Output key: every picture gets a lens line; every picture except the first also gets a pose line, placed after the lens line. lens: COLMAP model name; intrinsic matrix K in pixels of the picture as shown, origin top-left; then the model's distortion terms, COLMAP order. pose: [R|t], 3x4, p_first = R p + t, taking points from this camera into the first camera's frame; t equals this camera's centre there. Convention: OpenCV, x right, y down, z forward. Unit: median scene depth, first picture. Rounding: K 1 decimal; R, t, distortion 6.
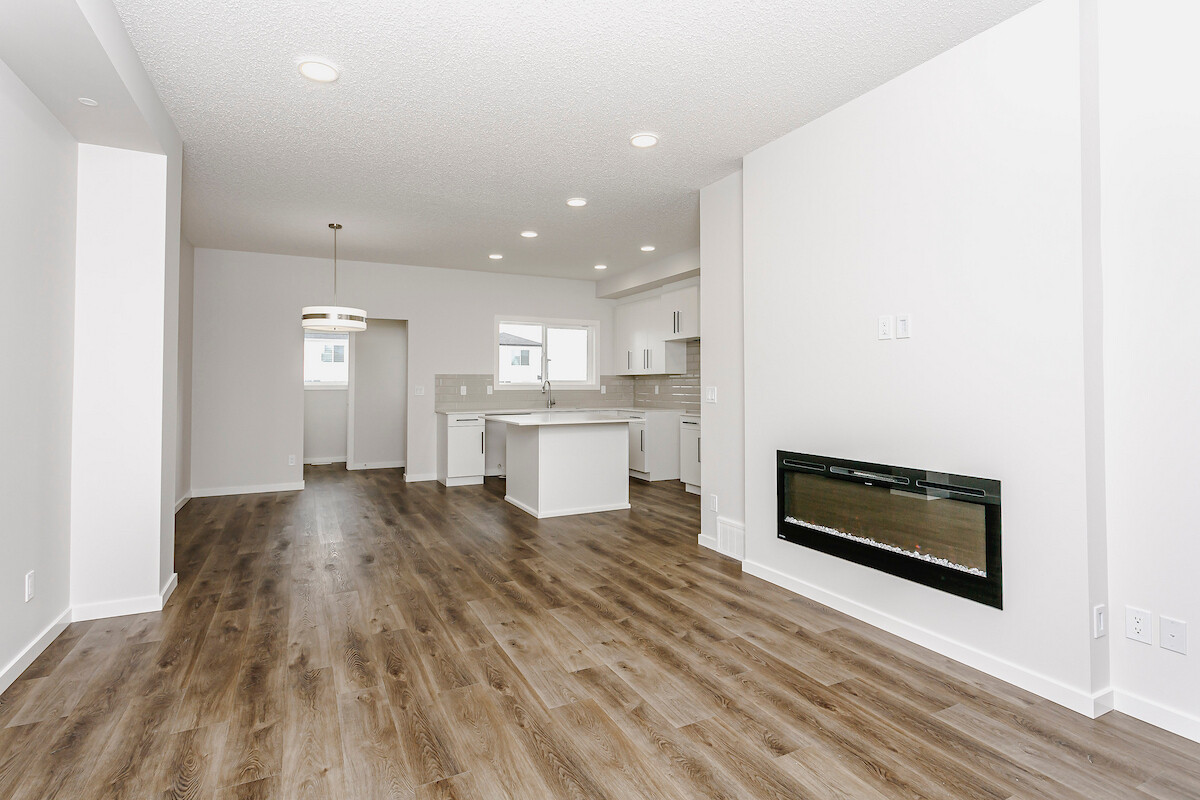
lens RADIAL K [[617.8, 0, 596.6], [0, 617.8, 367.7], [0, 0, 1]] dist [0.000875, -0.000475]
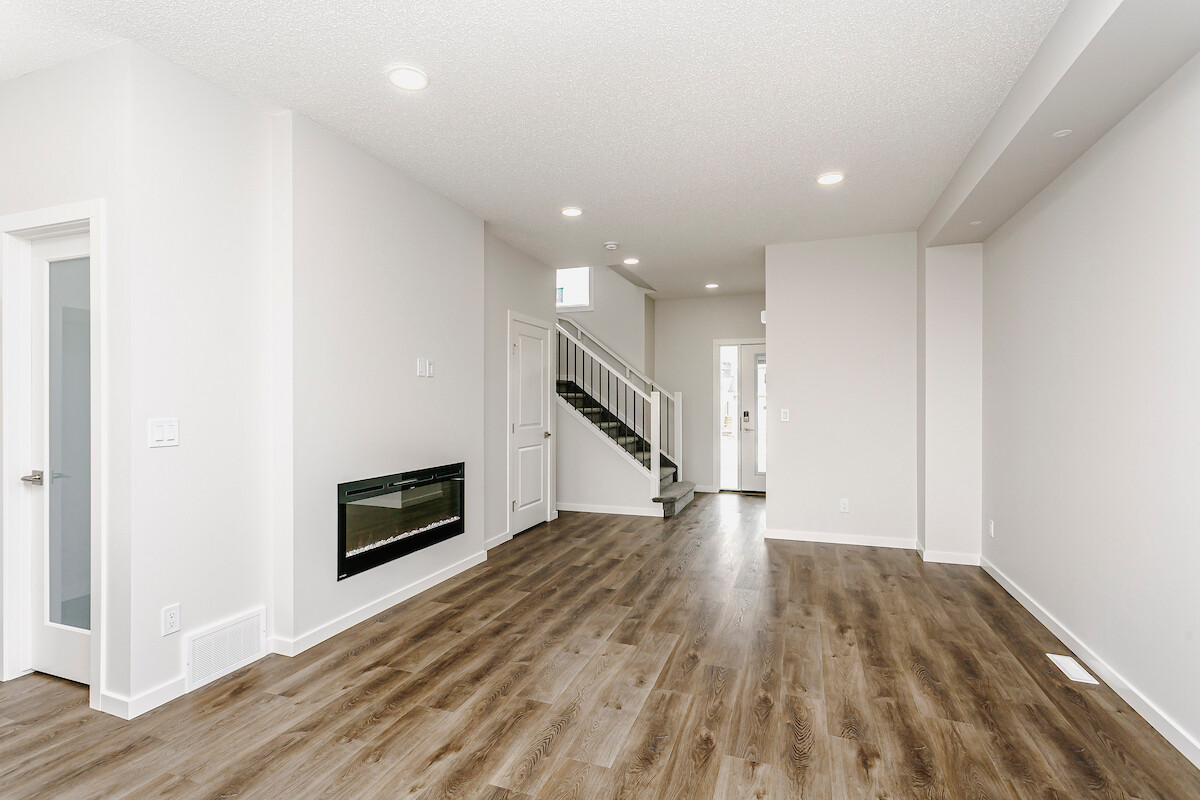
lens RADIAL K [[555.4, 0, 600.0], [0, 555.4, 400.0], [0, 0, 1]] dist [0.000226, 0.000266]
pose [[-0.695560, 0.005652, 0.718446, -0.760022], [-0.017228, 0.999550, -0.024542, 0.032539], [-0.718262, -0.029448, -0.695149, 1.767797]]
